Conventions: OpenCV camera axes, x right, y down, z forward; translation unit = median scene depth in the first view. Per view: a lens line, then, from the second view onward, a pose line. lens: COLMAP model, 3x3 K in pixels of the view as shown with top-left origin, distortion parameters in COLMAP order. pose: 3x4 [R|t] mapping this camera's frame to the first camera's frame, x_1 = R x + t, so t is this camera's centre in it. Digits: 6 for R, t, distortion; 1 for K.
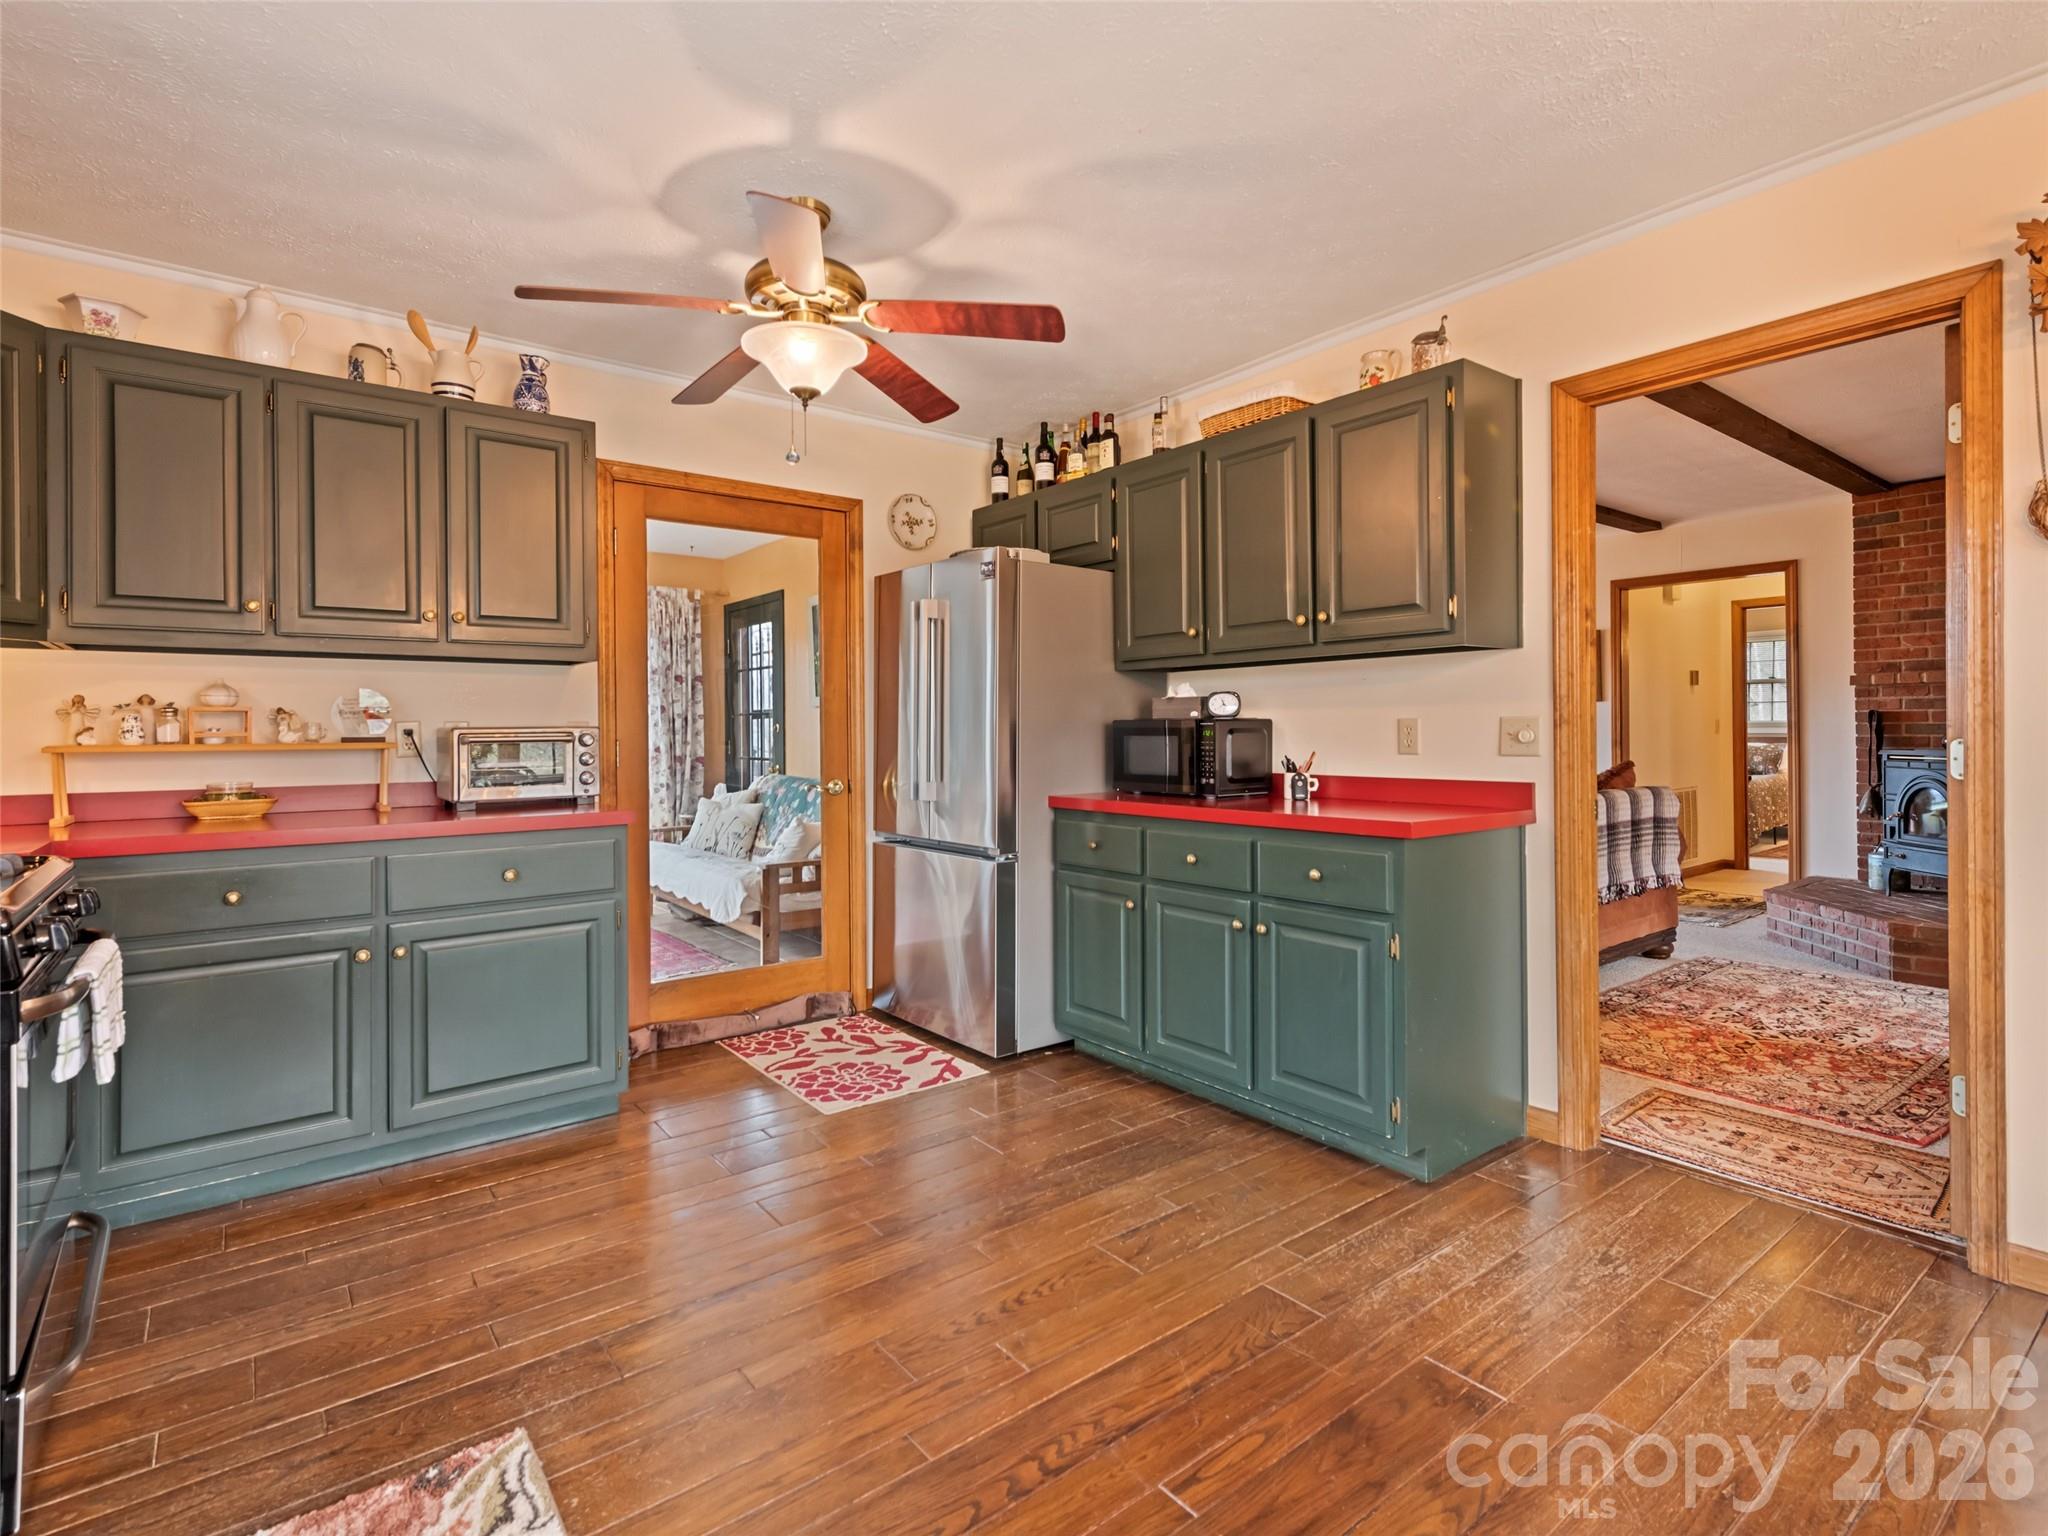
lens RADIAL K [[999.9, 0, 1019.2], [0, 999.9, 729.7], [0, 0, 1]] dist [0.004465, 0.000365]
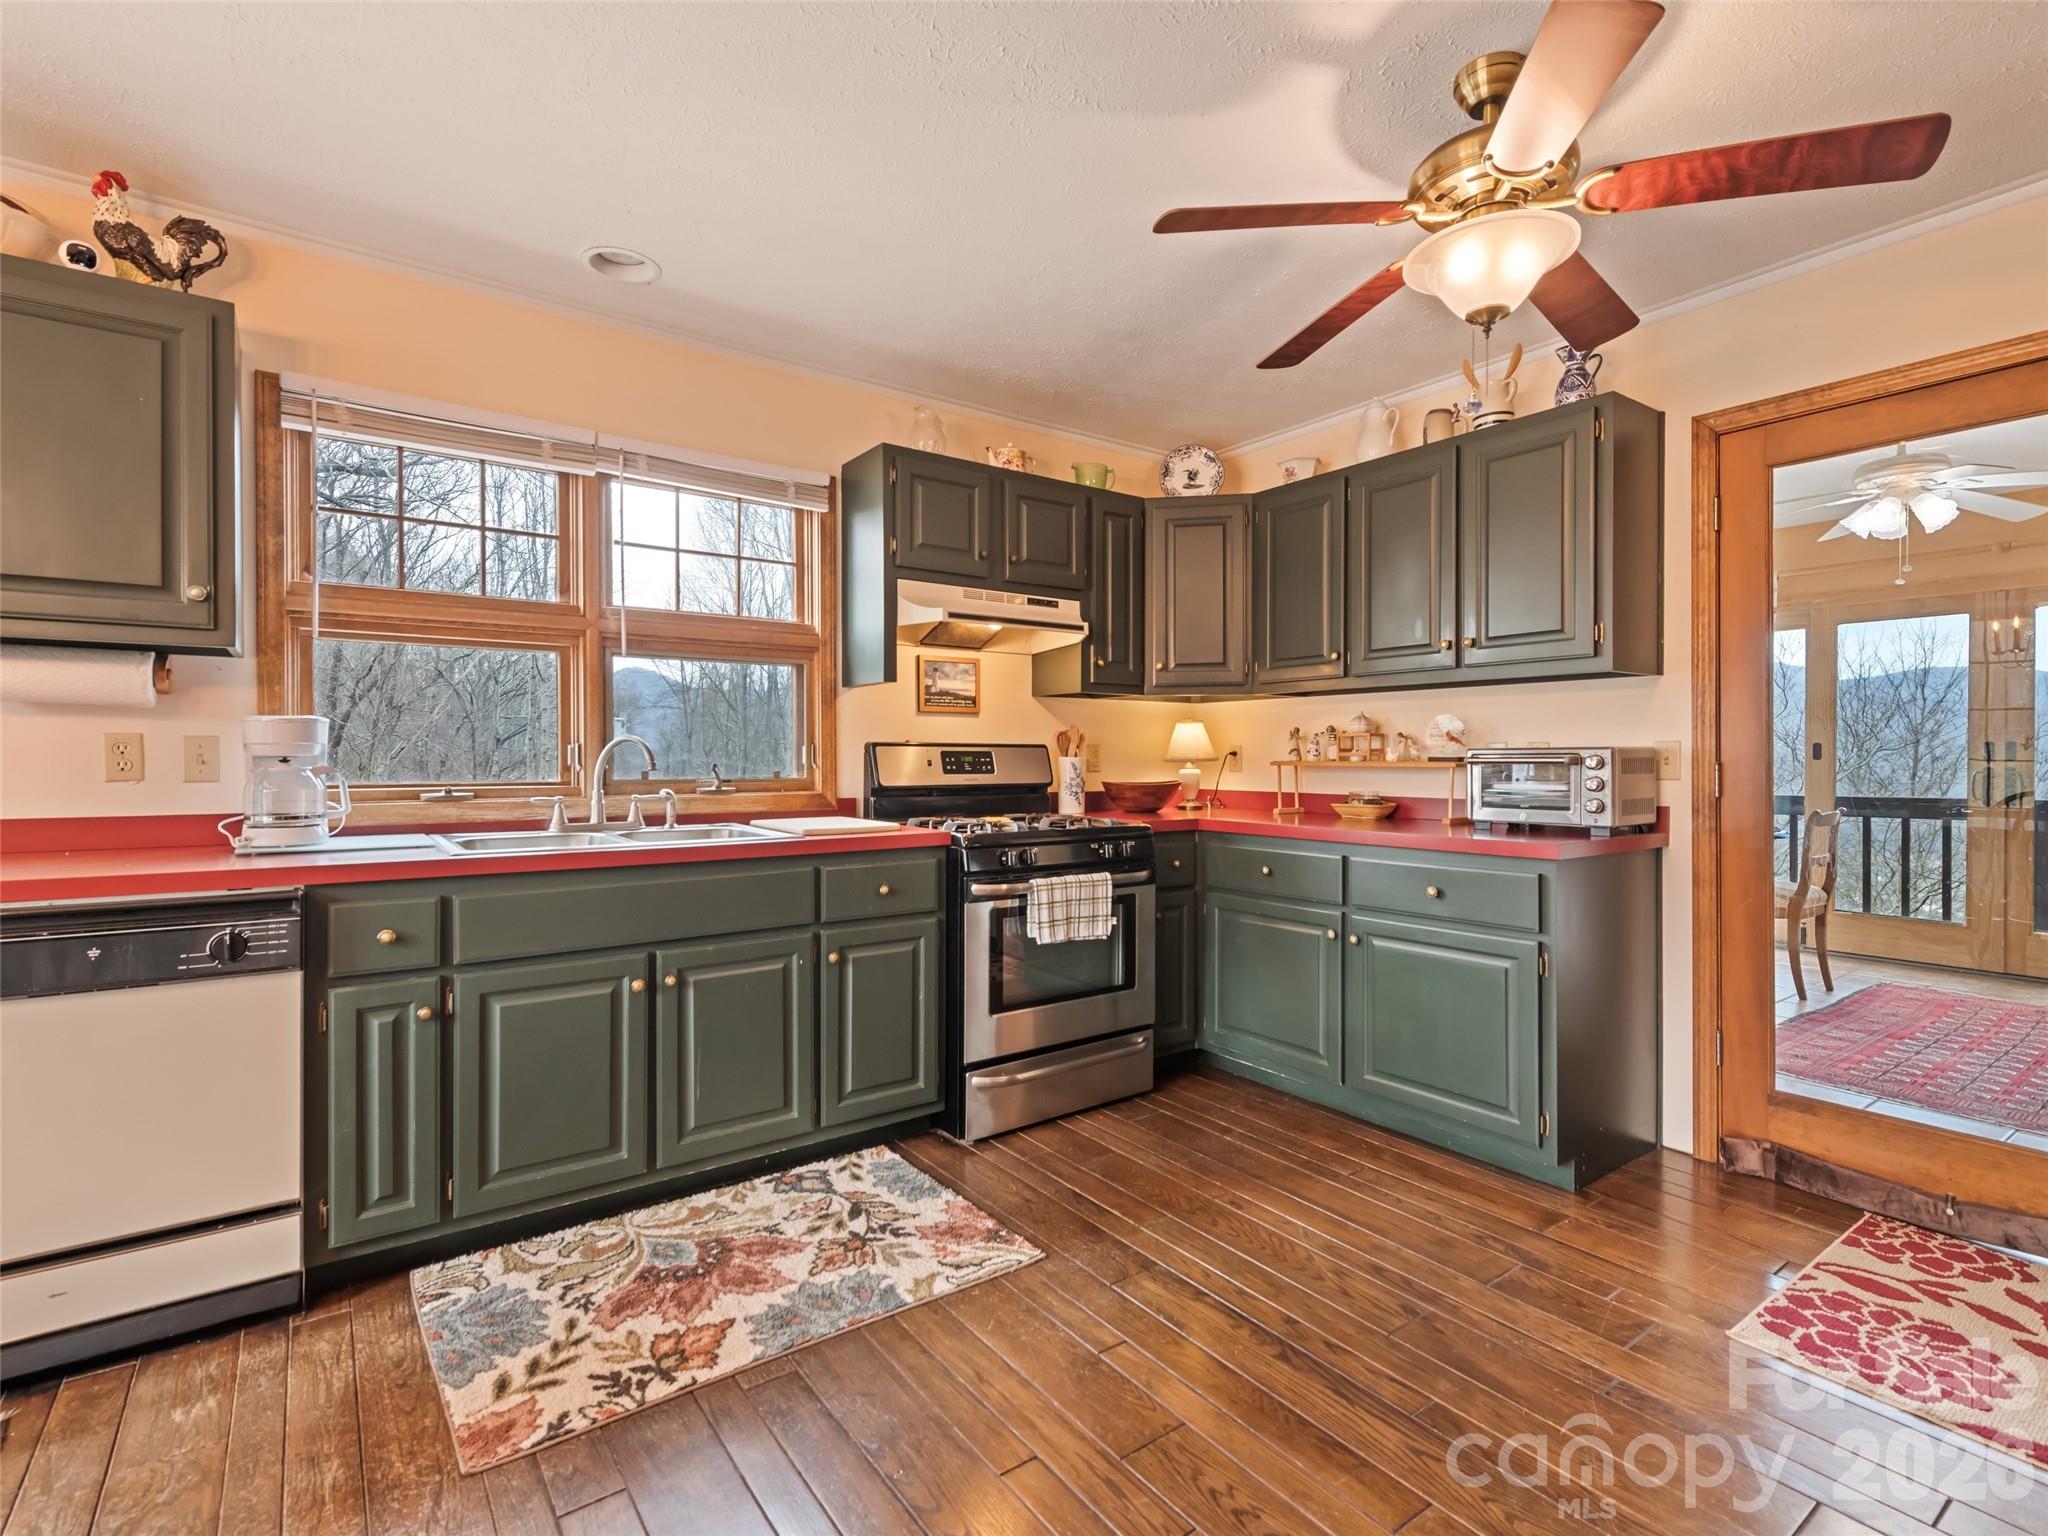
lens RADIAL K [[978.3, 0, 1018.2], [0, 978.3, 763.0], [0, 0, 1]] dist [0.016070, -0.006946]
pose [[-0.044478, 0.013154, -0.998924, 0.421870], [0.002003, 0.999912, 0.013078, -0.001069], [0.999008, -0.001419, -0.044500, 0.504031]]
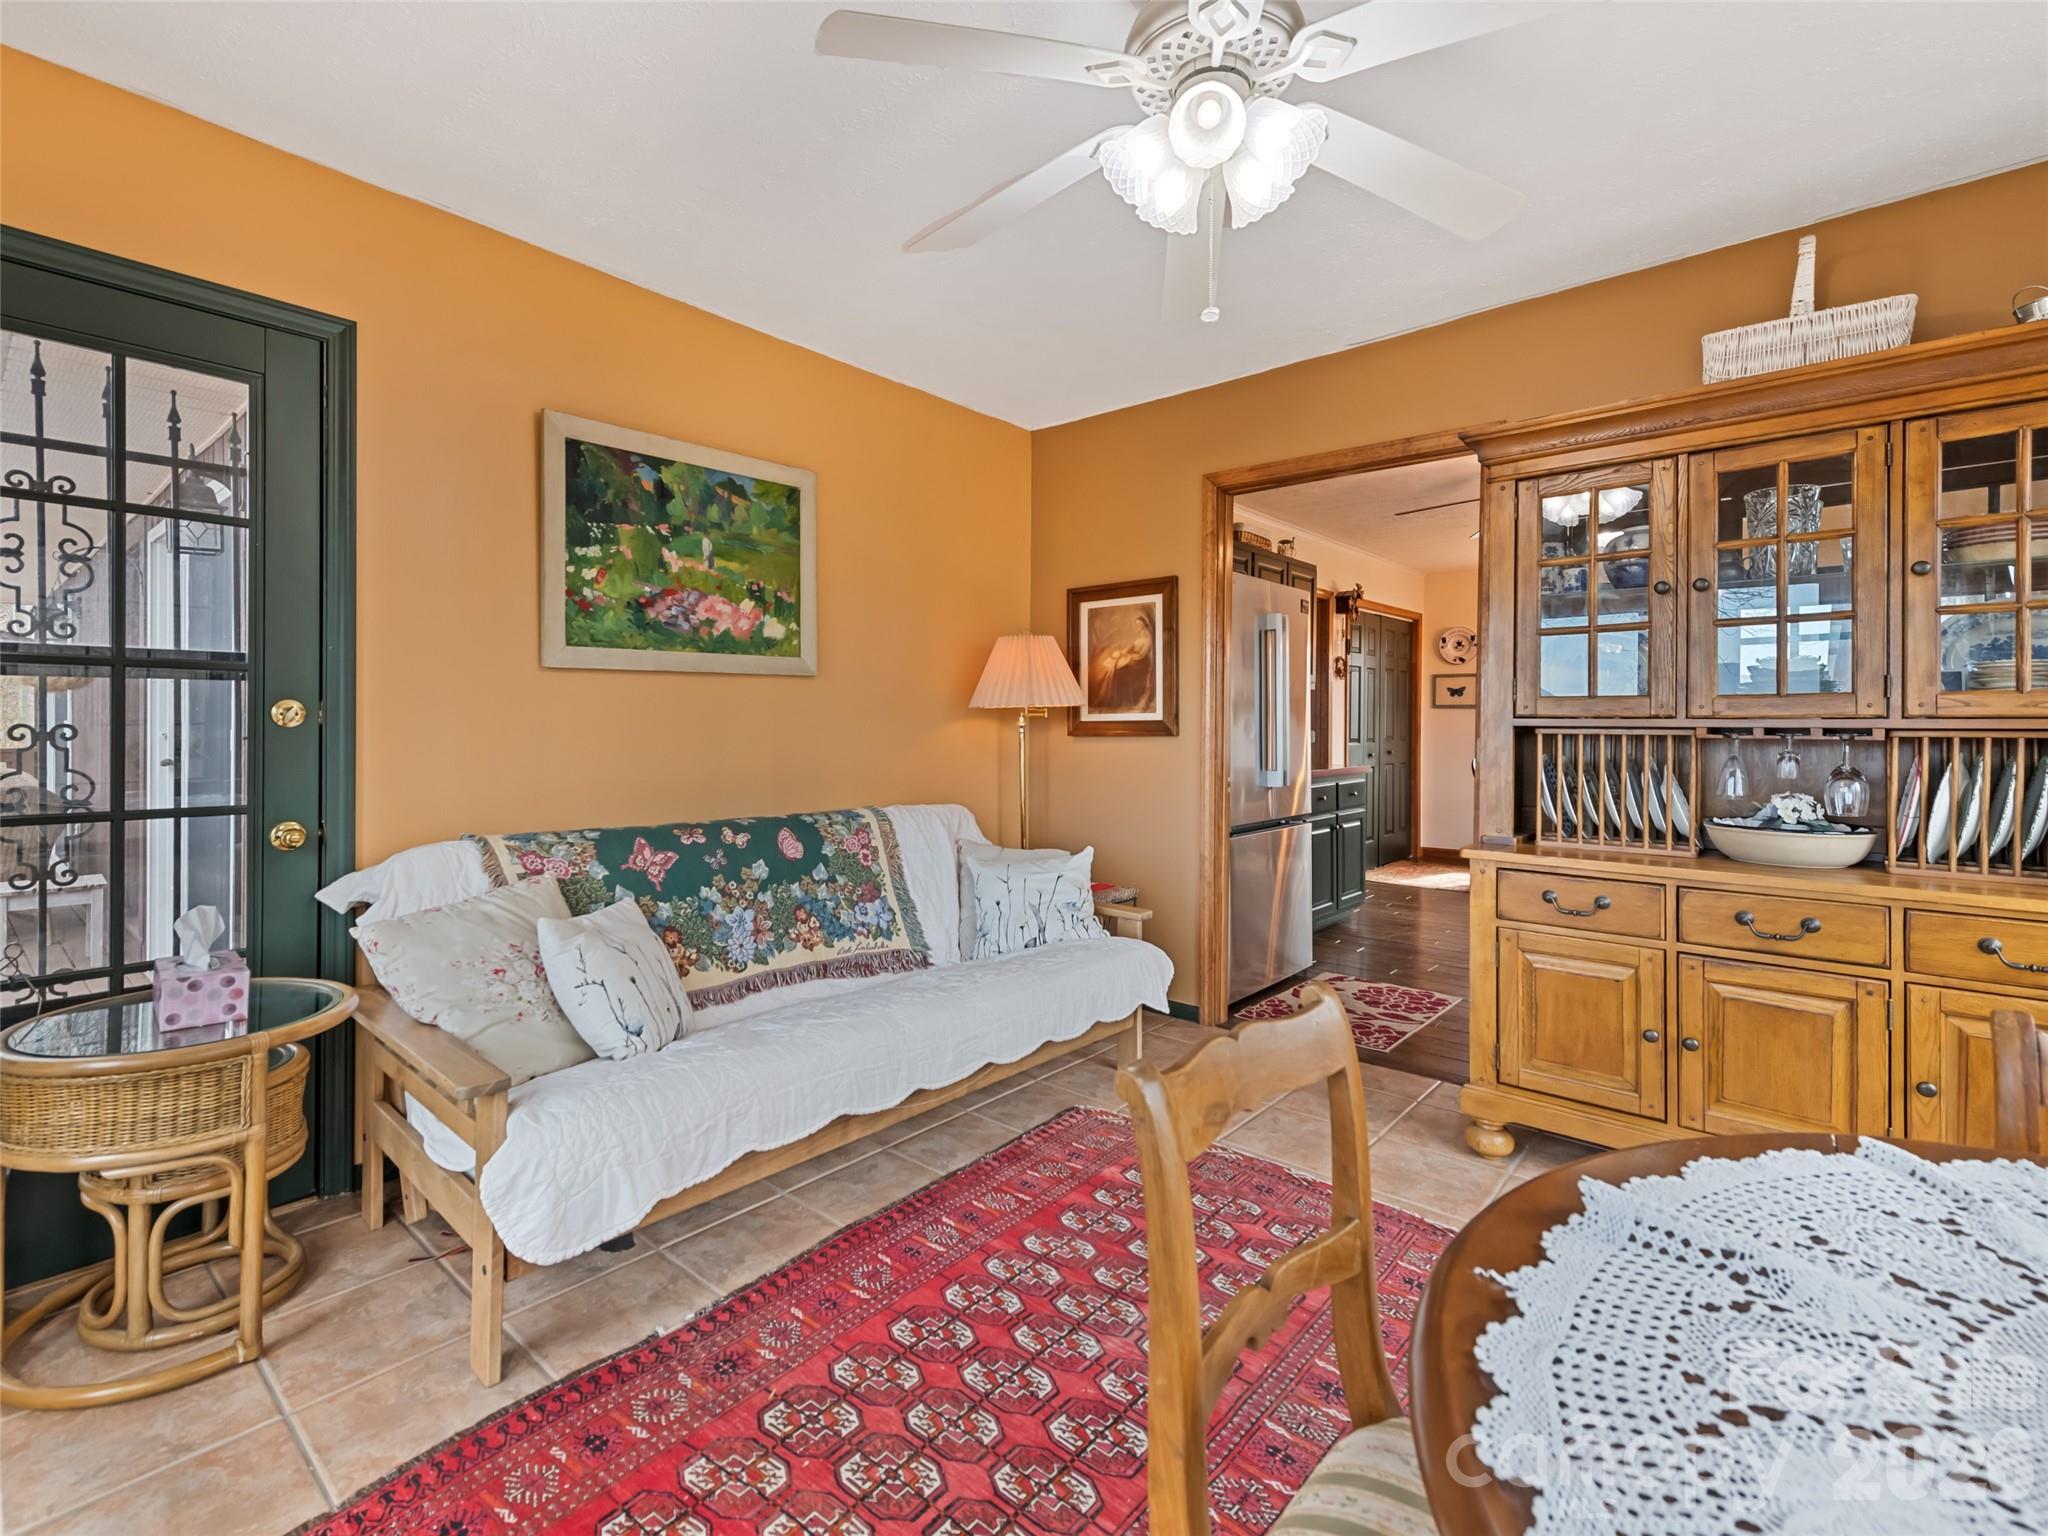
lens RADIAL K [[916.2, 0, 1015.0], [0, 916.2, 744.5], [0, 0, 1]] dist [0.014307, -0.000131]
pose [[-0.182353, -0.016453, 0.983095, -1.202504], [-0.002668, 0.999865, 0.016239, 0.006852], [-0.983229, 0.000338, -0.182372, 1.658284]]
